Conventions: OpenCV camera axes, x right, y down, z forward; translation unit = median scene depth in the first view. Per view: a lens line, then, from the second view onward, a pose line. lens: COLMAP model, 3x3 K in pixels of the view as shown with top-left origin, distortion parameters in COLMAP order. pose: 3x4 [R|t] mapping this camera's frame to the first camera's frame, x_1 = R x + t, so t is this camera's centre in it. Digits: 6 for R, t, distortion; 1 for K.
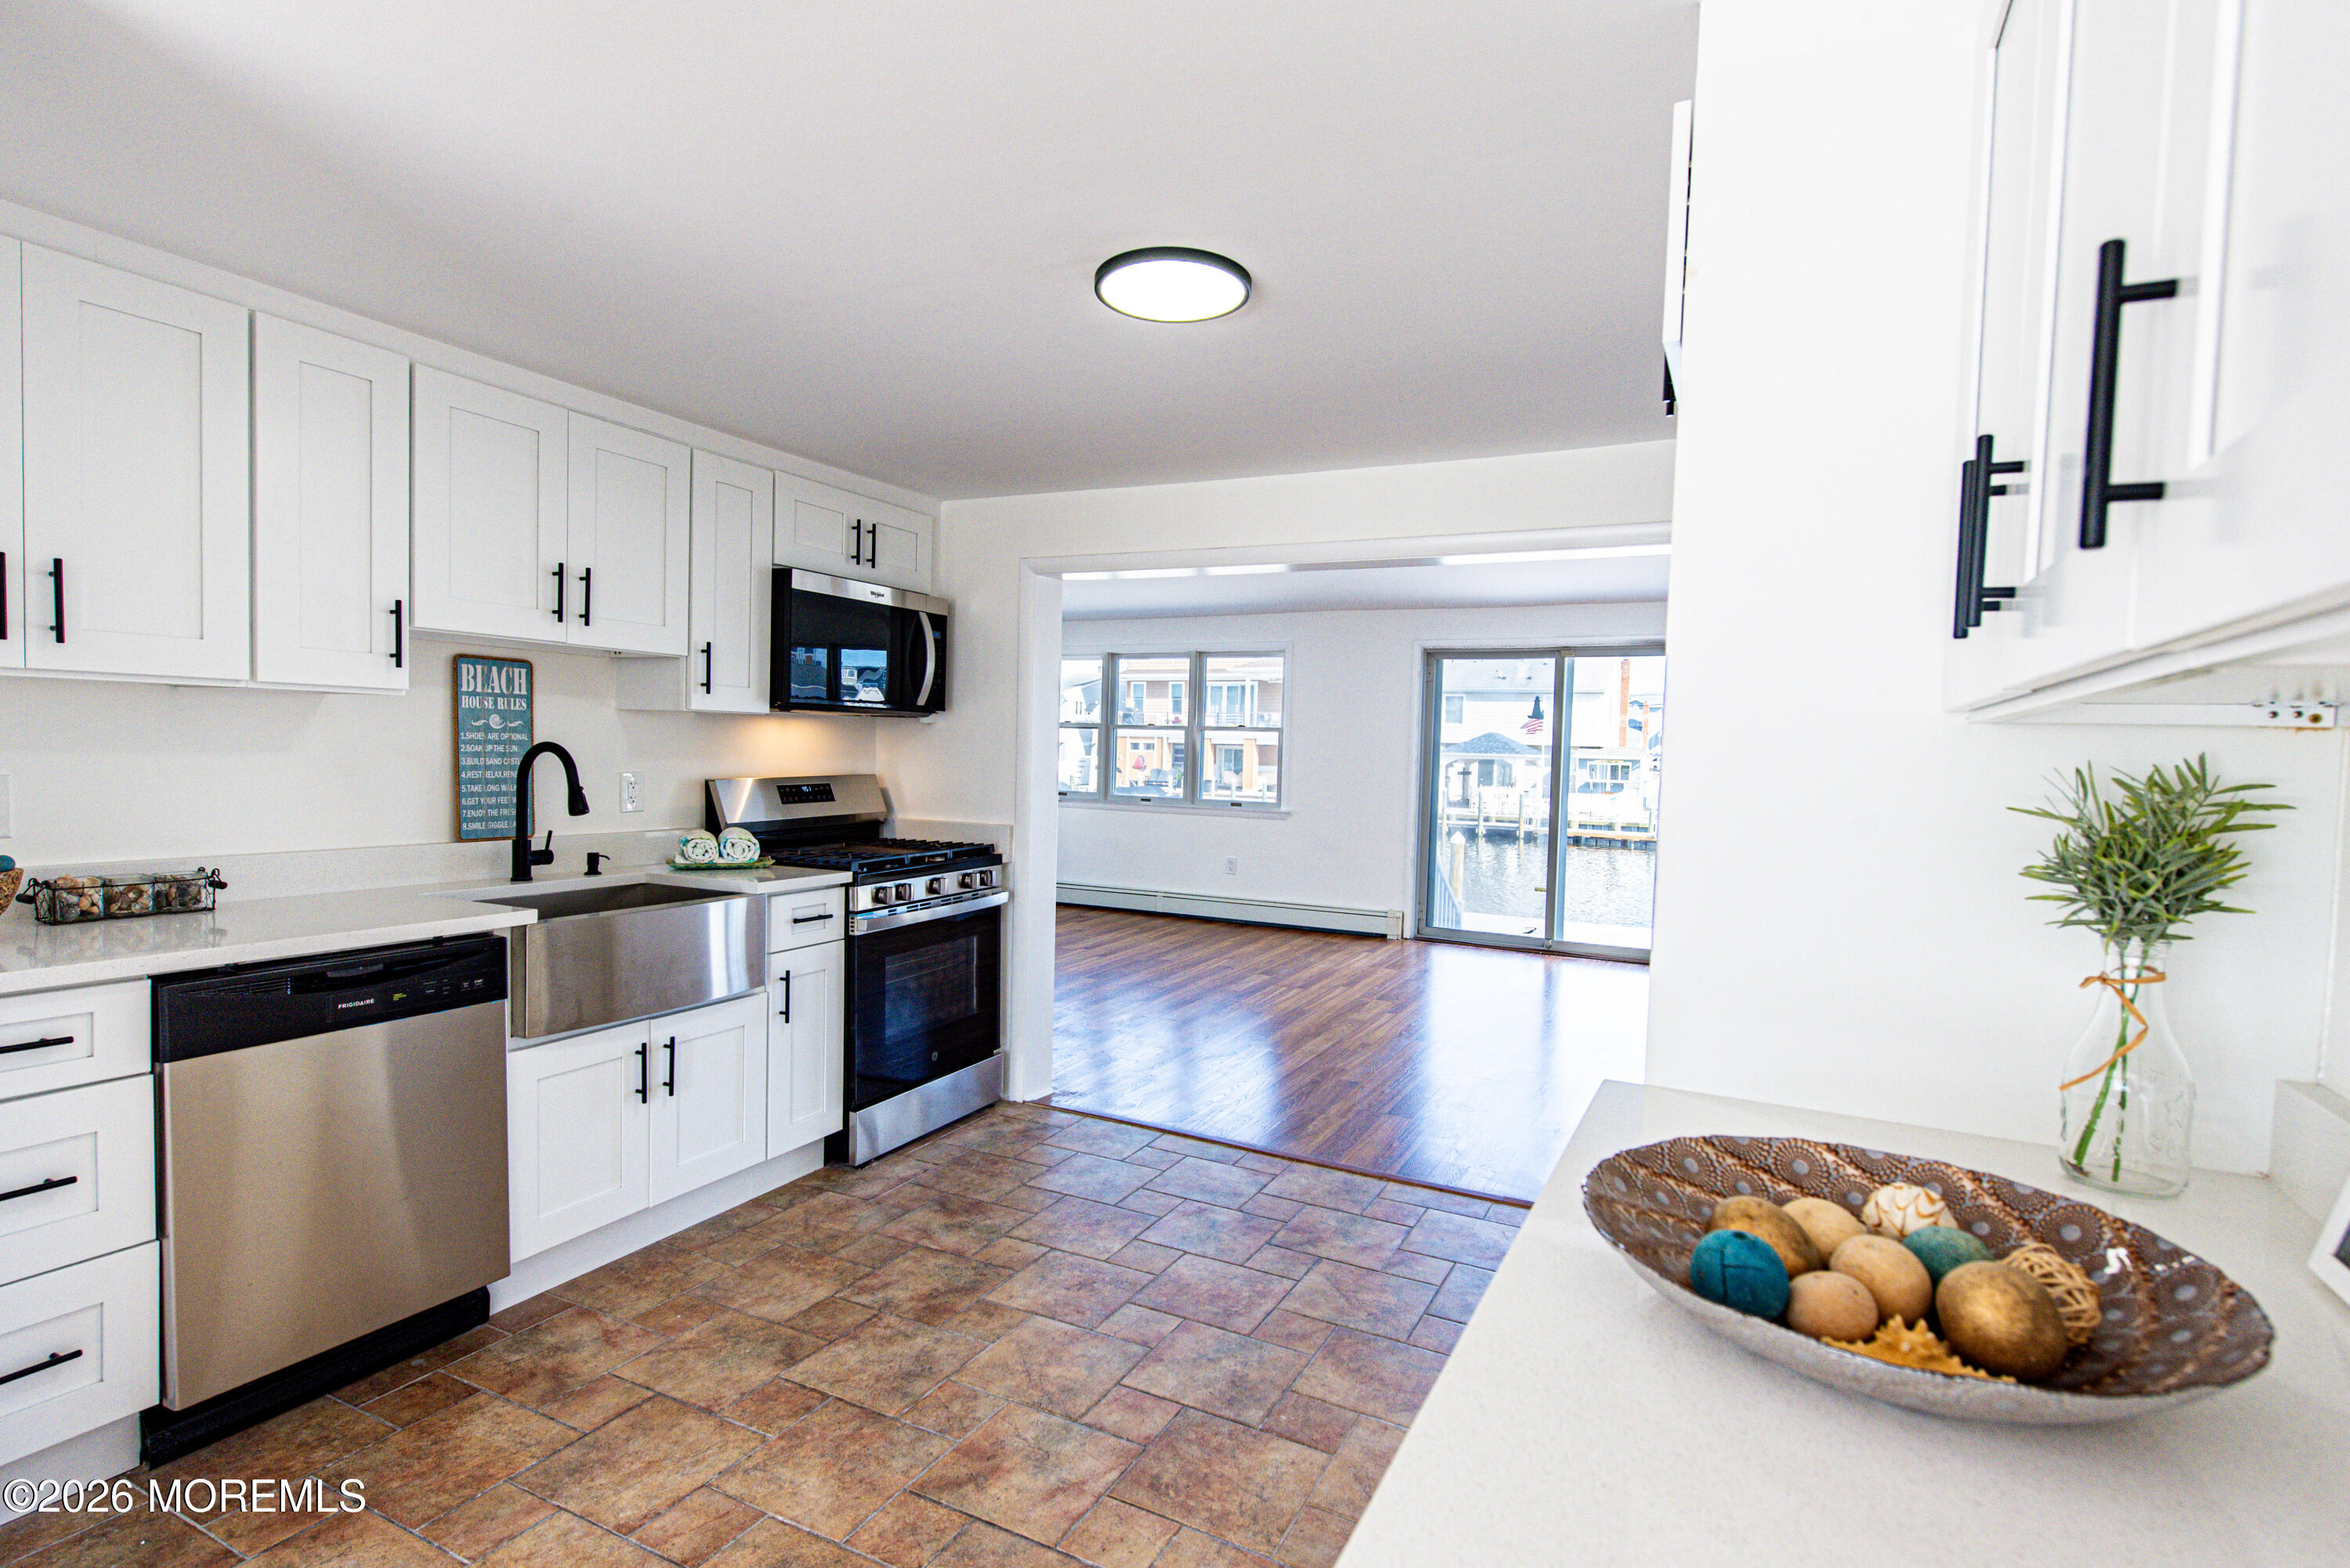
lens RADIAL K [[1133.9, 0, 1175.1], [0, 1133.9, 790.3], [0, 0, 1]] dist [0.016418, -0.011043]
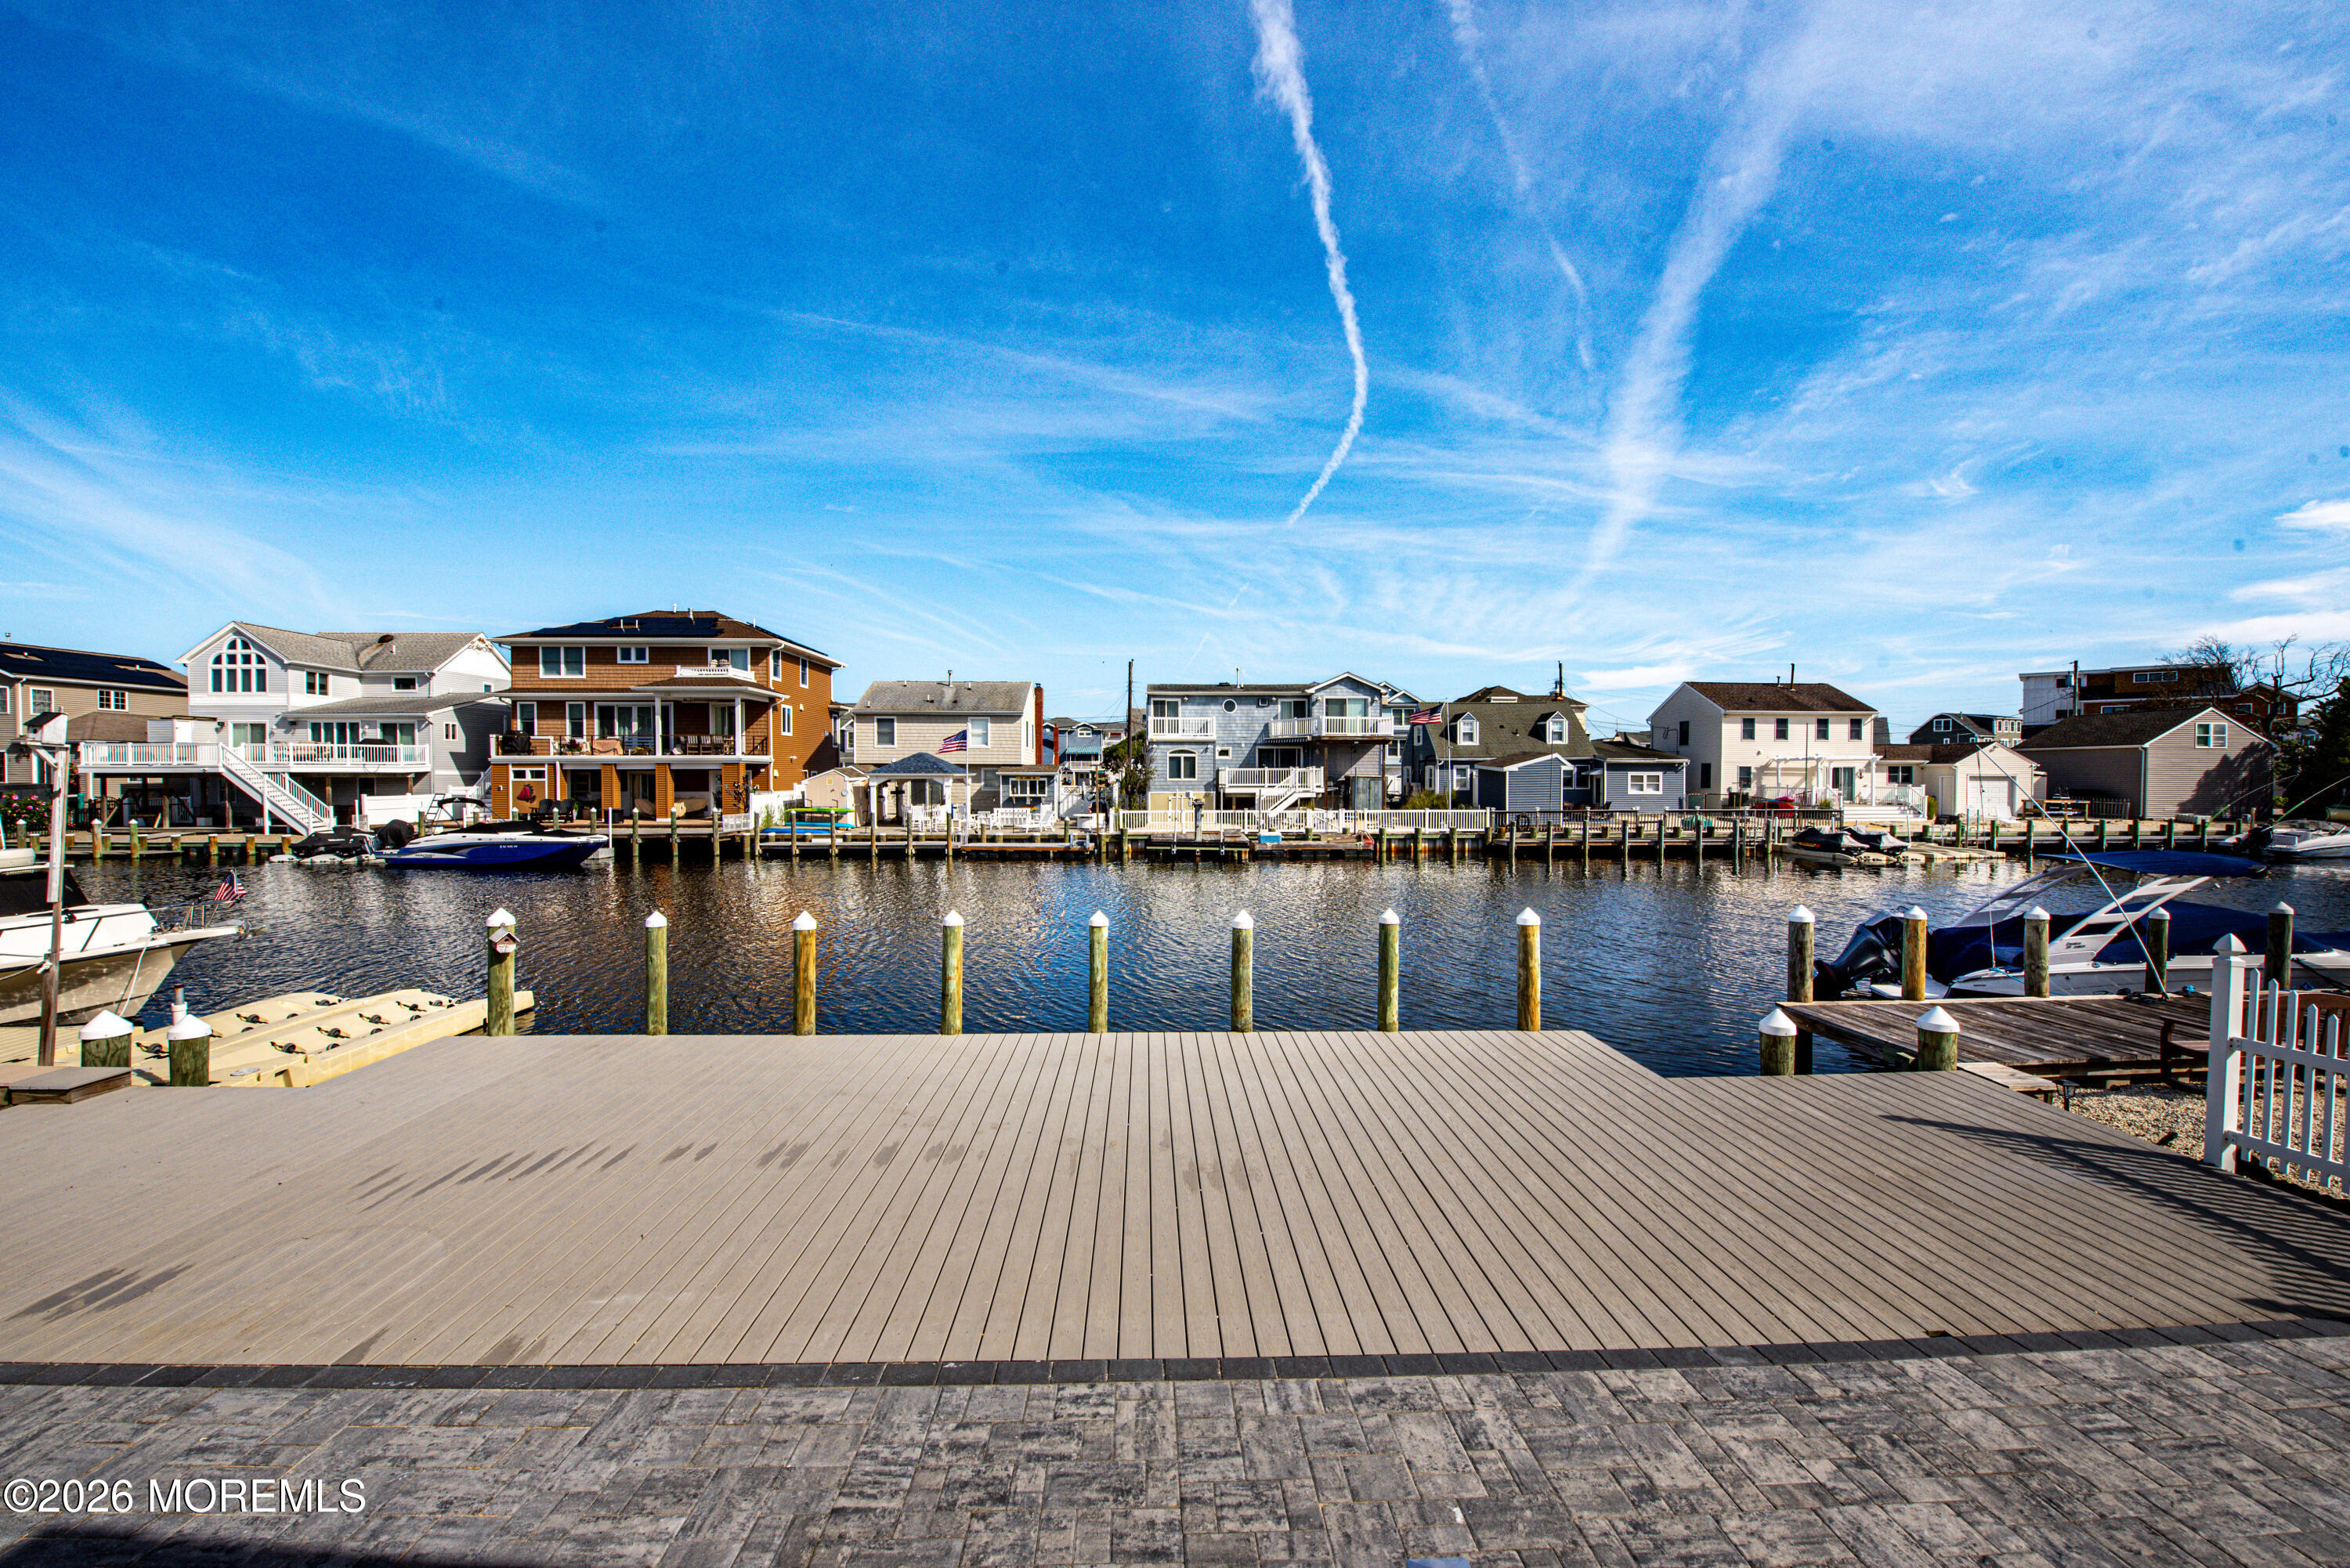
lens RADIAL K [[942.0, 0, 1172.5], [0, 942.0, 808.1], [0, 0, 1]] dist [-0.017980, -0.000183]
pose [[0.871736, -0.042867, 0.488098, 0.984138], [0.039930, 0.999067, 0.016429, -0.088690], [-0.488347, 0.005168, 0.872634, 2.365374]]
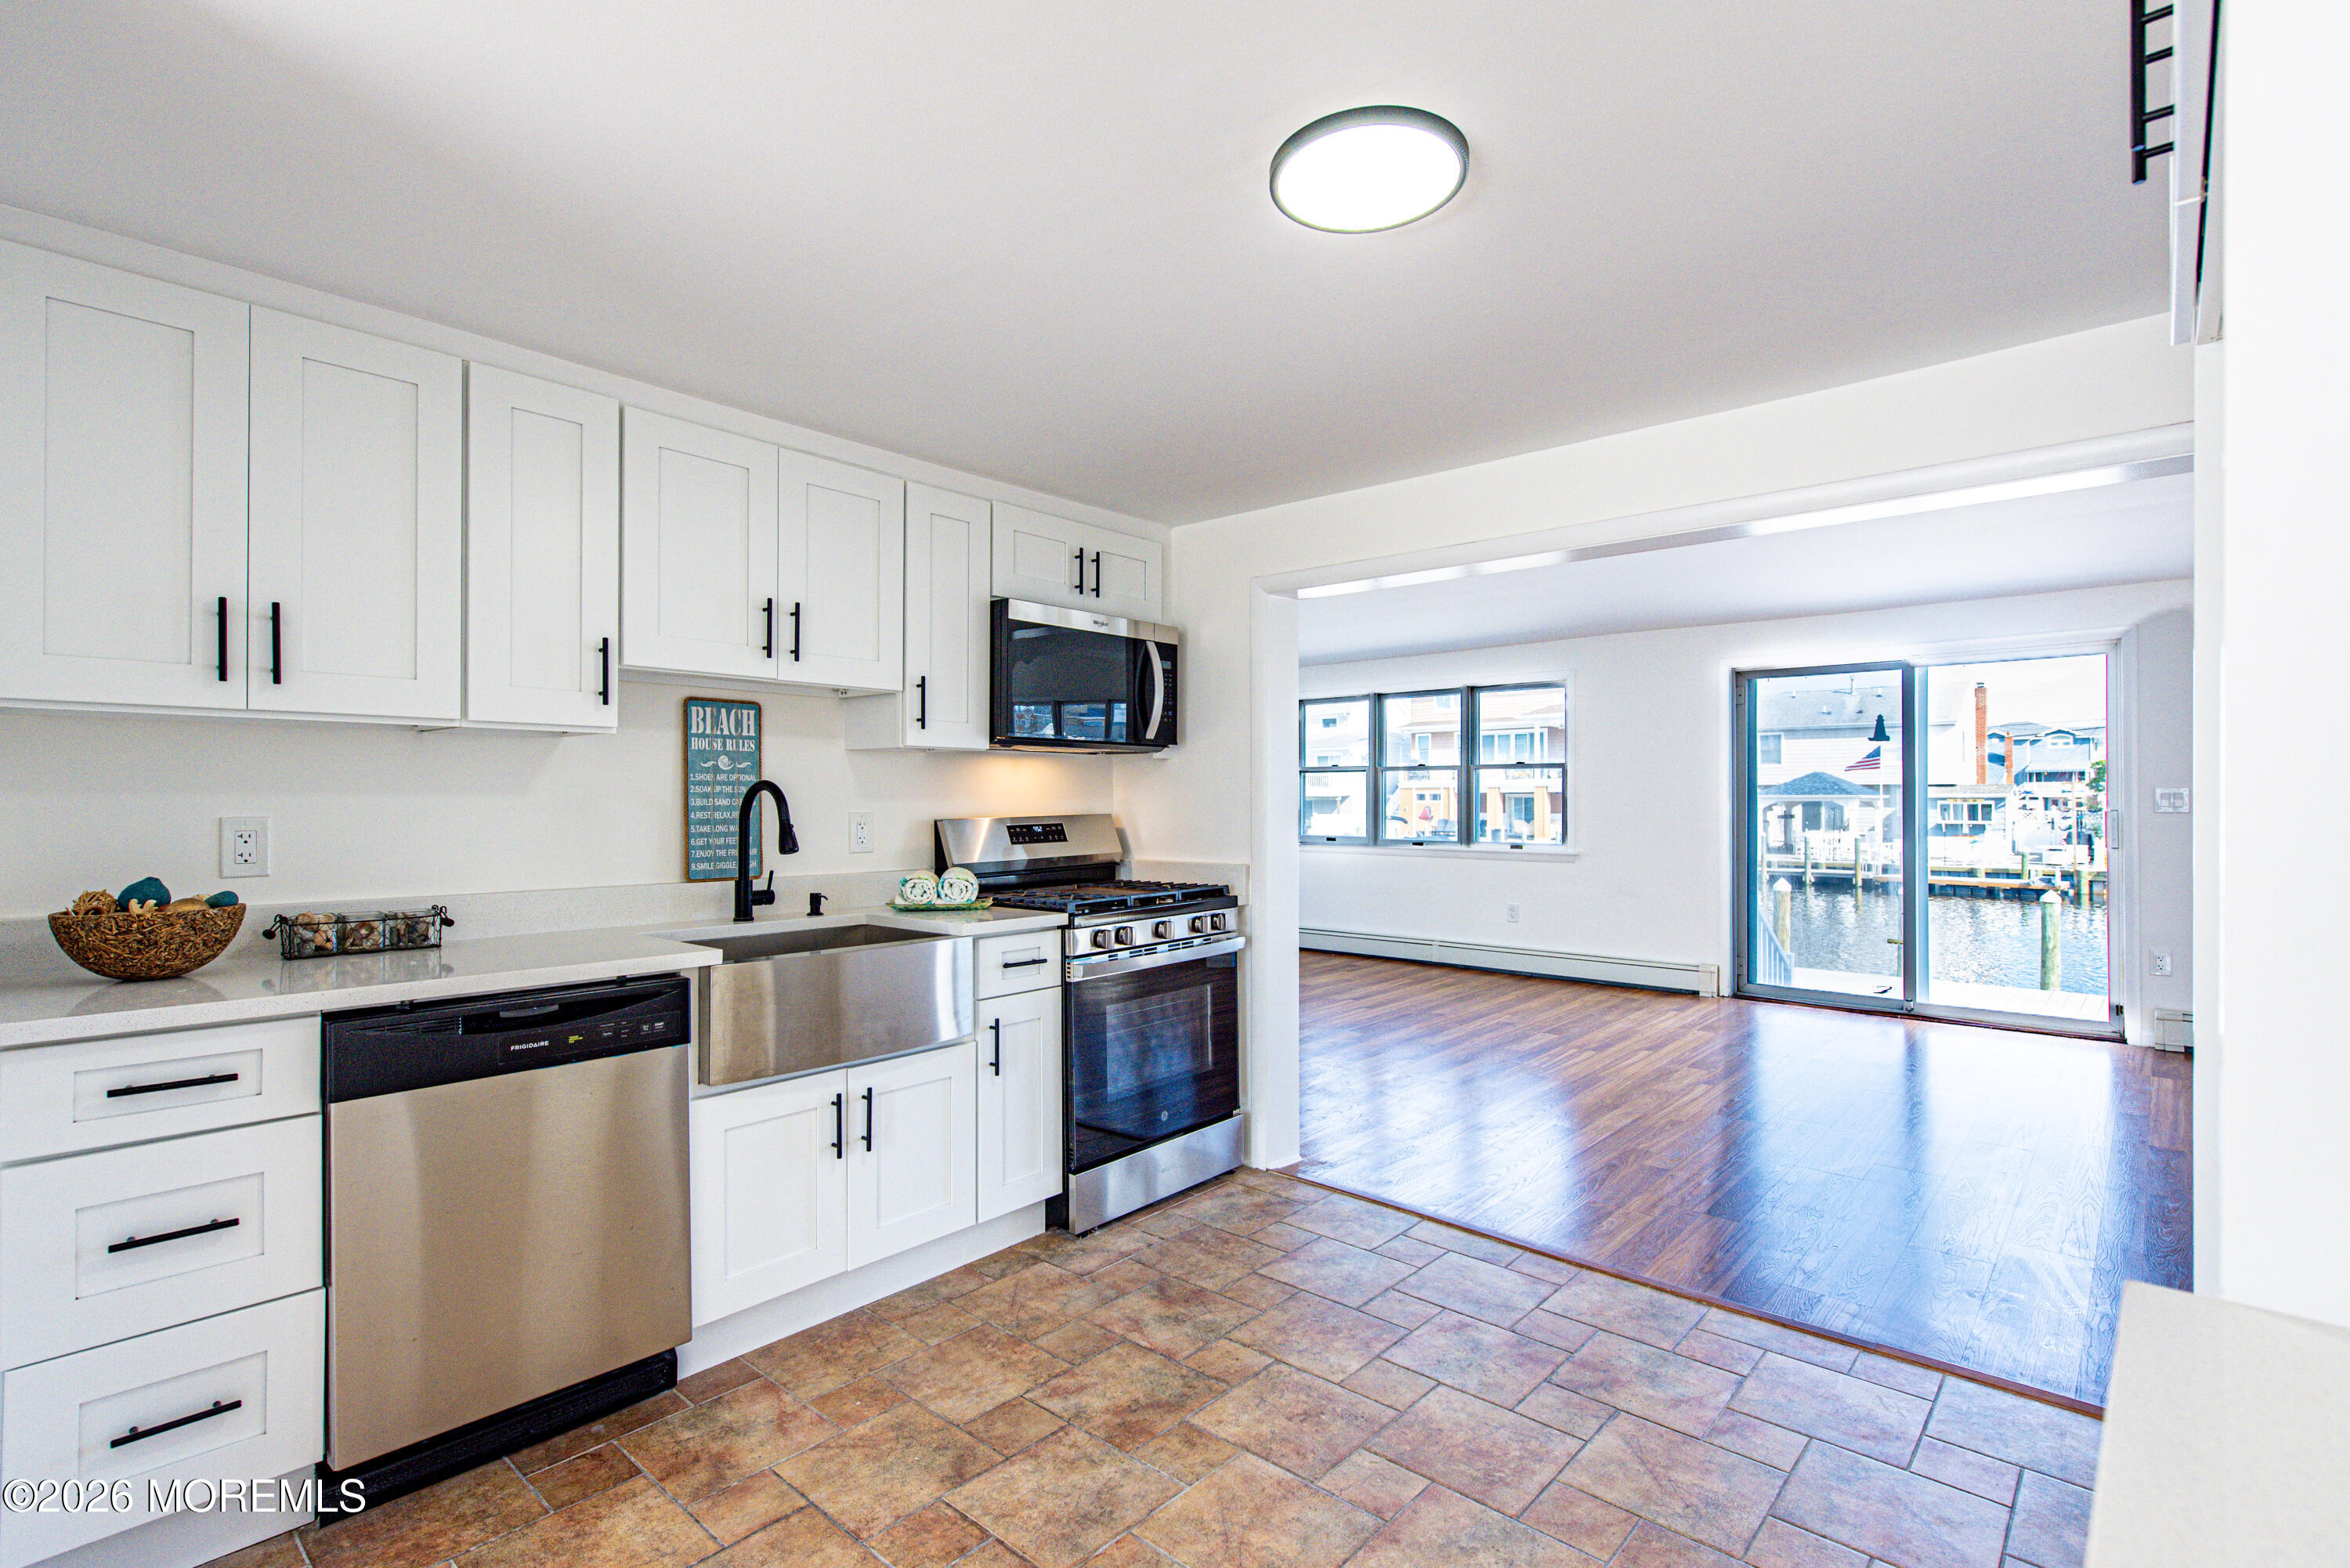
lens RADIAL K [[1084.6, 0, 1175.5], [0, 1084.6, 789.8], [0, 0, 1]] dist [0.018856, -0.012688]
pose [[0.966019, -0.028077, -0.256940, 0.037527], [0.015353, 0.998561, -0.051392, 0.019266], [0.258013, 0.045701, 0.965060, 0.172087]]
